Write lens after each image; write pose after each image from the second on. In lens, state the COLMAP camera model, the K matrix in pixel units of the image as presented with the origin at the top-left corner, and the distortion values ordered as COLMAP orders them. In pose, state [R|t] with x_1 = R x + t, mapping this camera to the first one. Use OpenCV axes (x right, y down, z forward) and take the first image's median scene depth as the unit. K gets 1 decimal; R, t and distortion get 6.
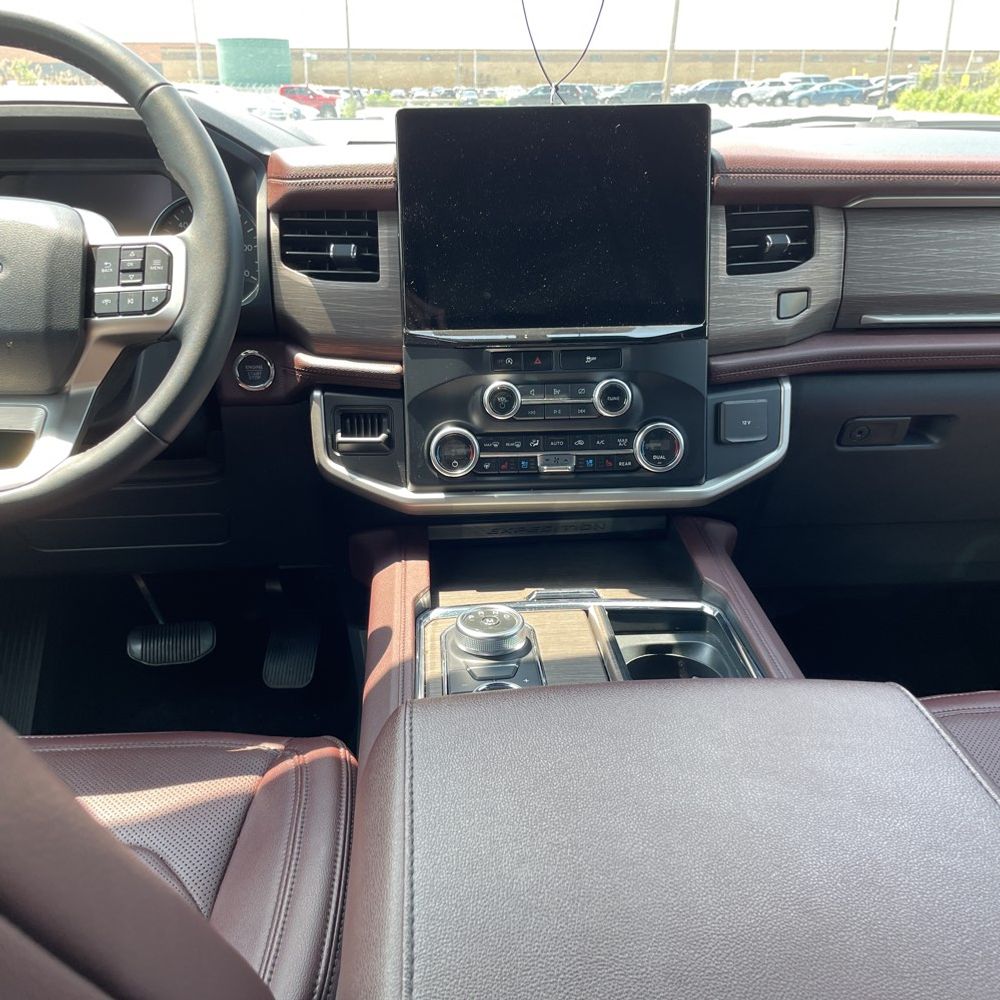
lens RADIAL K [[982.4, 0, 504.6], [0, 982.4, 501.7], [0, 0, 1]] dist [0.098133, -0.120595]
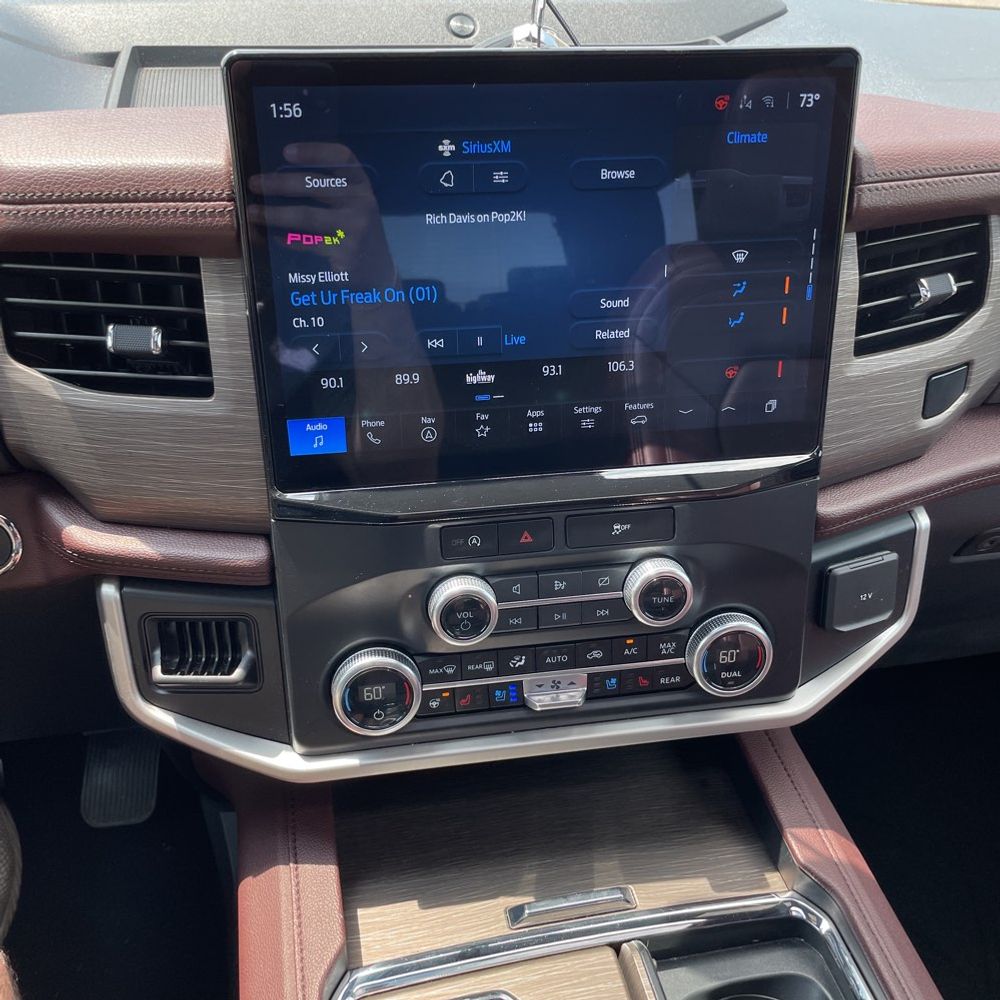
lens RADIAL K [[1011.1, 0, 500.0], [0, 1011.1, 500.0], [0, 0, 1]] dist [0.101316, -0.154839]
pose [[0.990400, -0.050083, 0.128838, -0.050713], [0.023922, 0.980092, 0.197098, -0.268448], [-0.136145, -0.192124, 0.971881, 0.454577]]
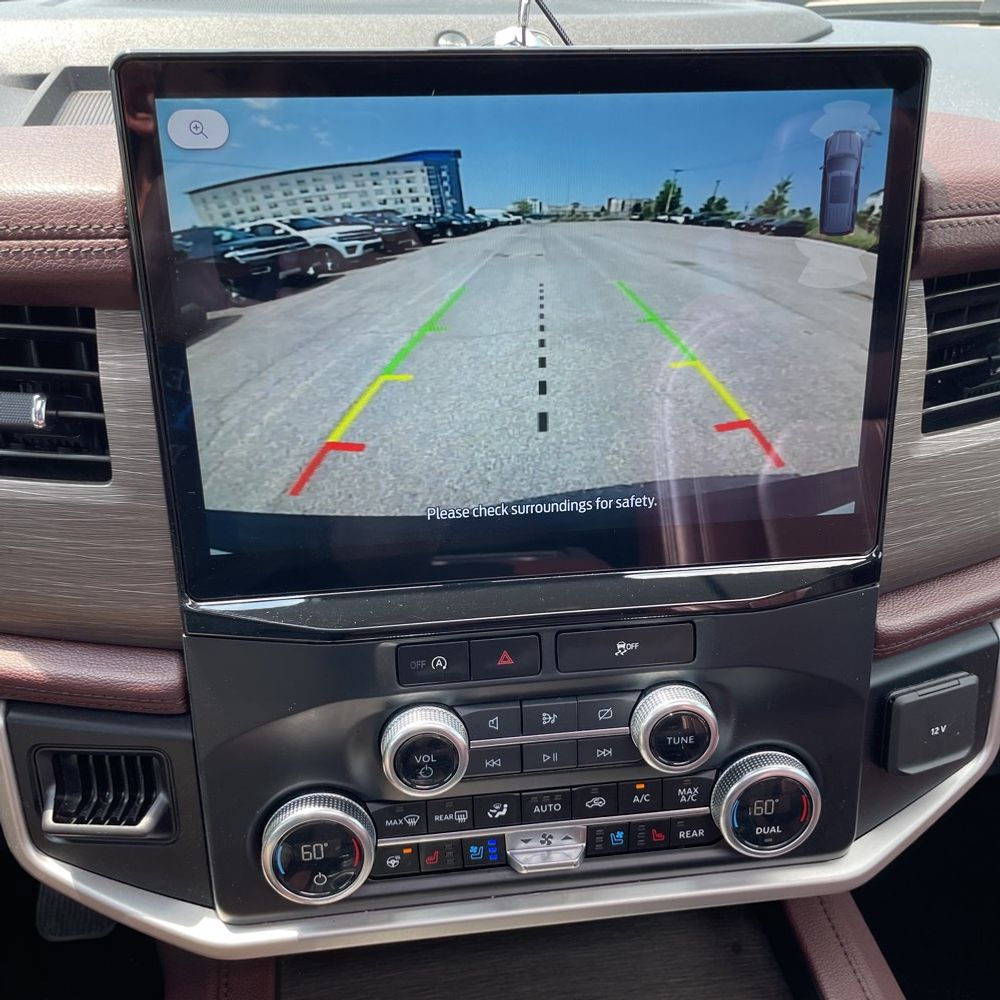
lens RADIAL K [[1011.1, 0, 500.0], [0, 1011.1, 500.0], [0, 0, 1]] dist [0.101316, -0.154839]
pose [[0.994925, -0.034799, 0.094415, -0.007917], [0.020551, 0.988791, 0.147883, -0.271690], [-0.098502, -0.145192, 0.984488, 0.564412]]
